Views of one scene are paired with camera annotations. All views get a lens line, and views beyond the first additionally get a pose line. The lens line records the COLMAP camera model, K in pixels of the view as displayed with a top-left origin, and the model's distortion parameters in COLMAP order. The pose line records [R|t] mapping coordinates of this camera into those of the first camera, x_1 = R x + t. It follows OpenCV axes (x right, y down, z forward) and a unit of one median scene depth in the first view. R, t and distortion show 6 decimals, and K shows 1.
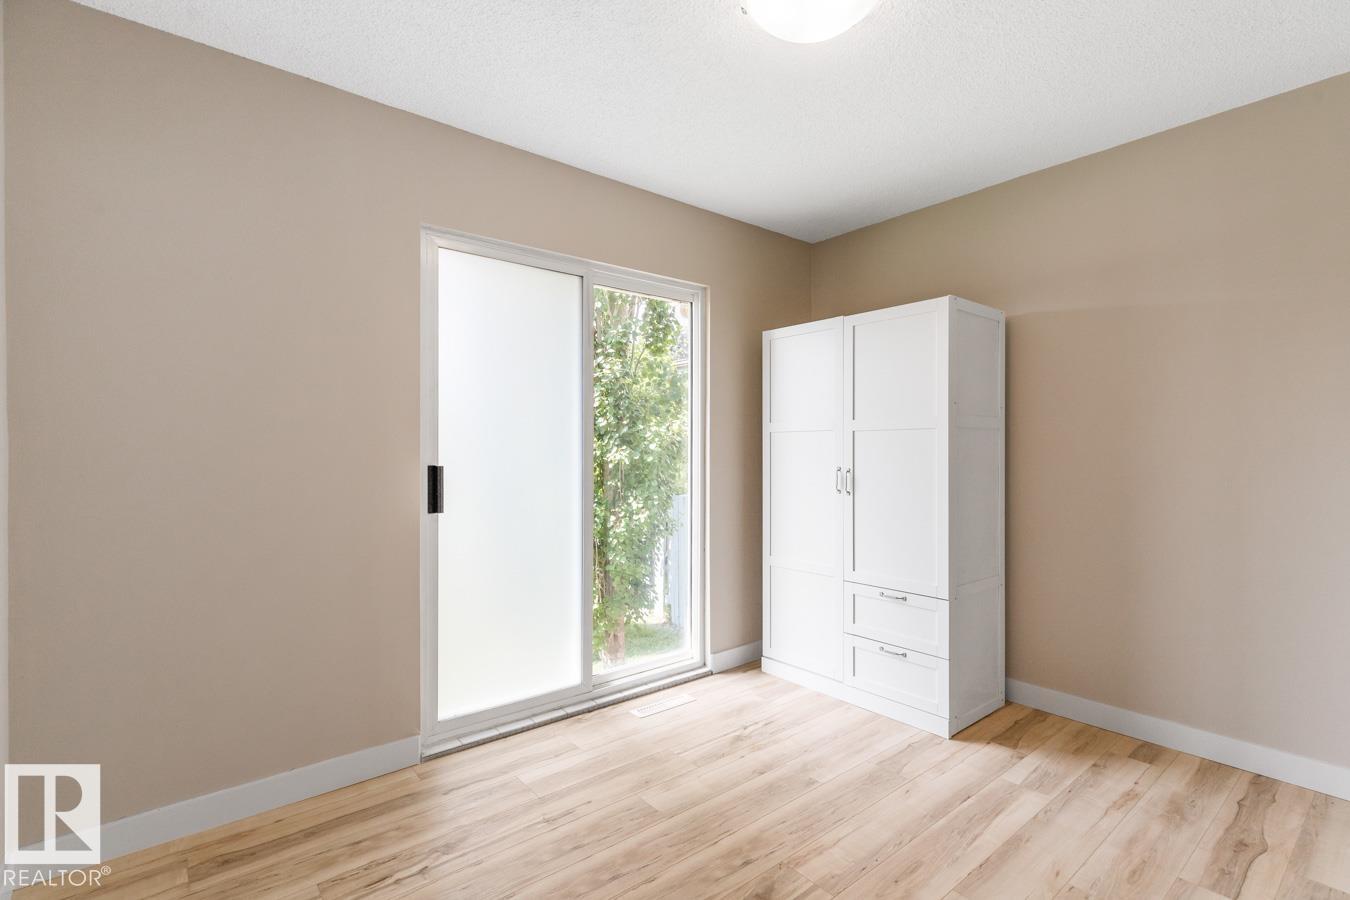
lens RADIAL K [[615.5, 0, 675.3], [0, 615.5, 459.9], [0, 0, 1]] dist [0.004718, 0.000113]
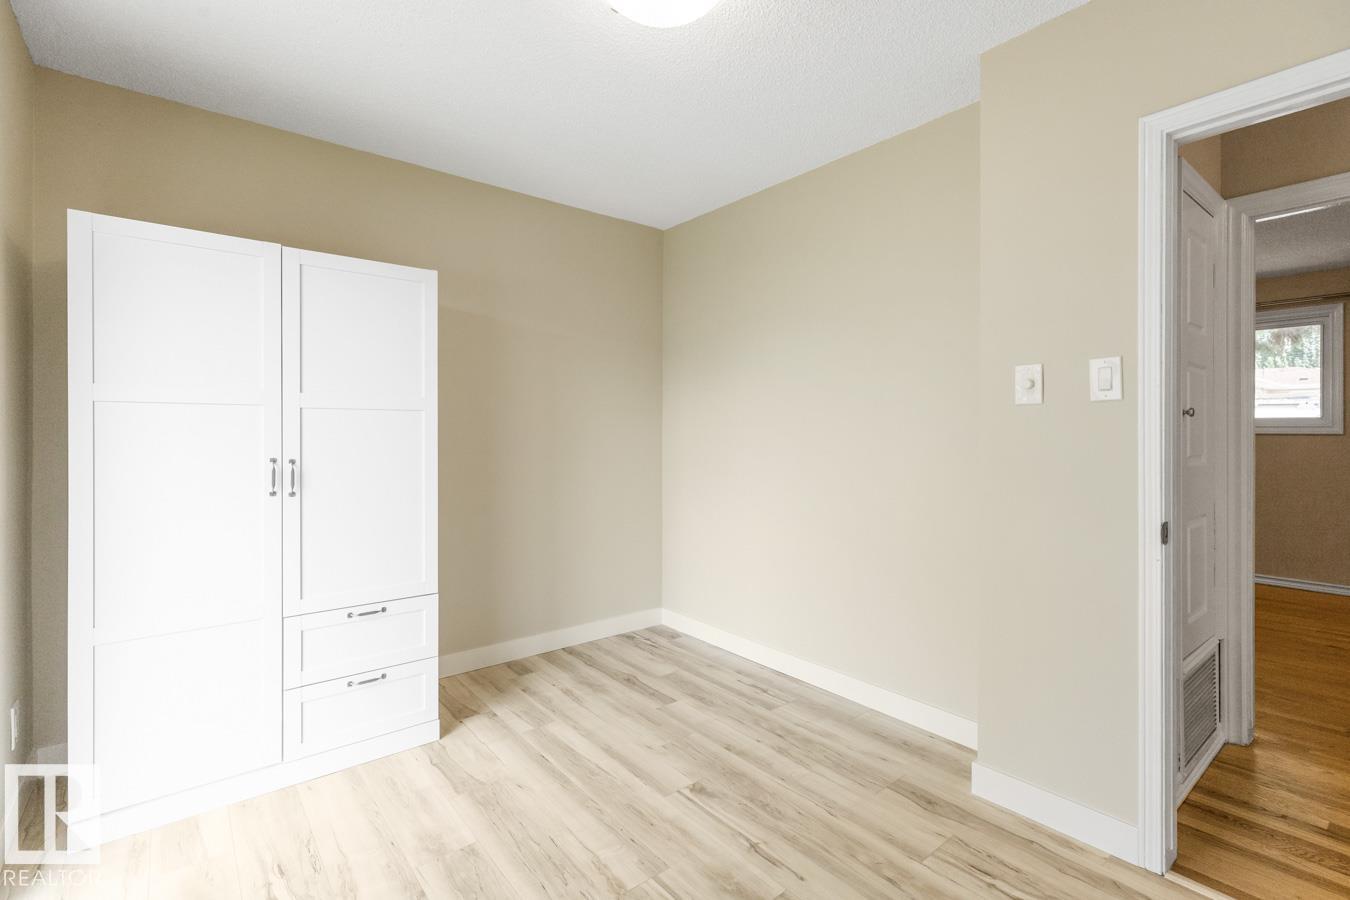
lens RADIAL K [[614.0, 0, 679.5], [0, 614.0, 431.5], [0, 0, 1]] dist [0.001268, -0.000054]
pose [[0.009084, 0.002369, 0.999956, -0.557752], [0.007976, 0.999965, -0.002442, -0.016611], [-0.999927, 0.007998, 0.009065, 0.693652]]
